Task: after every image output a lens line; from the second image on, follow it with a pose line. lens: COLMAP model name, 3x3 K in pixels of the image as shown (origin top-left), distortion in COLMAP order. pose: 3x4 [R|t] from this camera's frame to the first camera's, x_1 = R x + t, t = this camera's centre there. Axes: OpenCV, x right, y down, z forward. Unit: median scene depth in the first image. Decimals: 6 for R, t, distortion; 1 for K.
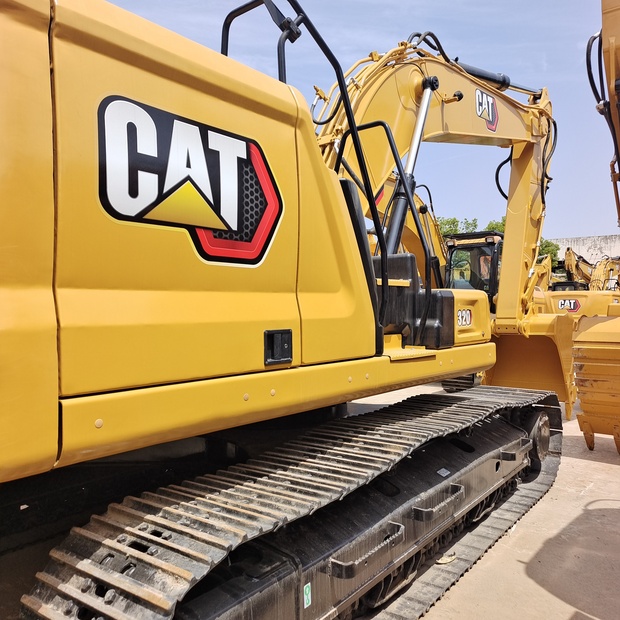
lens RADIAL K [[562.3, 0, 315.6], [0, 562.3, 310.1], [0, 0, 1]] dist [0.031479, 0.000000]
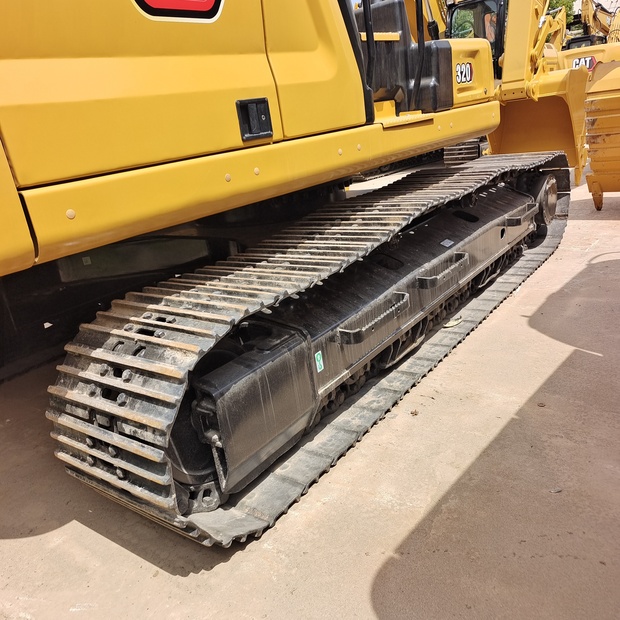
lens RADIAL K [[562.3, 0, 316.6], [0, 562.3, 313.9], [0, 0, 1]] dist [0.031479, 0.000000]
pose [[0.992329, -0.119112, -0.033086, 0.016367], [0.123298, 0.934268, 0.334575, 0.043123], [-0.008941, -0.336089, 0.941788, 0.025305]]
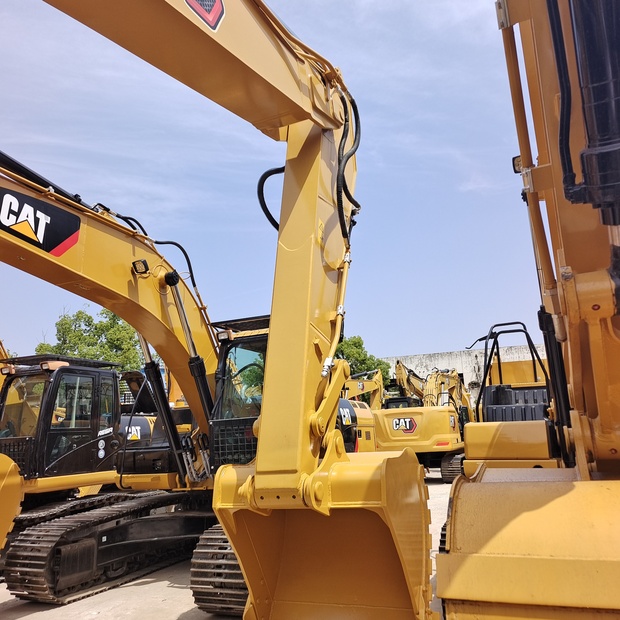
lens RADIAL K [[562.3, 0, 312.3], [0, 562.3, 303.5], [0, 0, 1]] dist [0.031479, 0.000000]
pose [[0.964316, 0.009433, 0.264585, 0.549309], [0.051622, 0.973485, -0.222849, -0.030023], [-0.259672, 0.228555, 0.938261, 1.236791]]
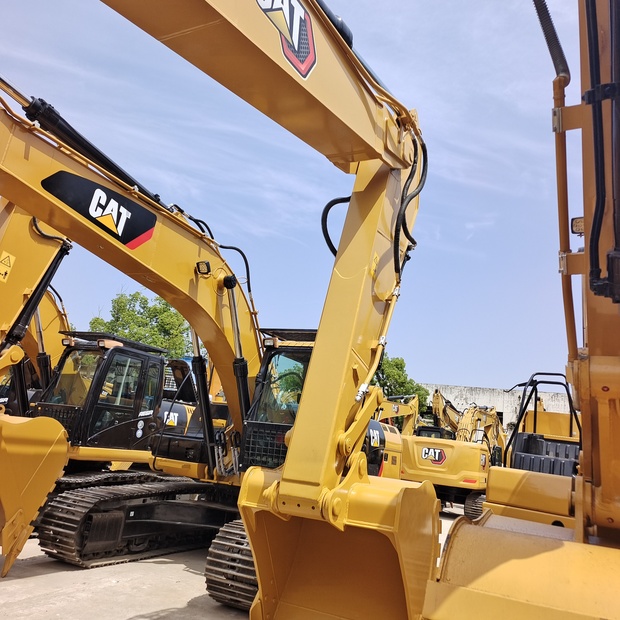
lens RADIAL K [[562.3, 0, 309.7], [0, 562.3, 304.6], [0, 0, 1]] dist [0.031479, 0.000000]
pose [[0.971957, 0.156523, 0.175499, 0.530798], [-0.112900, 0.965264, -0.235623, -0.040027], [-0.206283, 0.209202, 0.955867, 1.157085]]
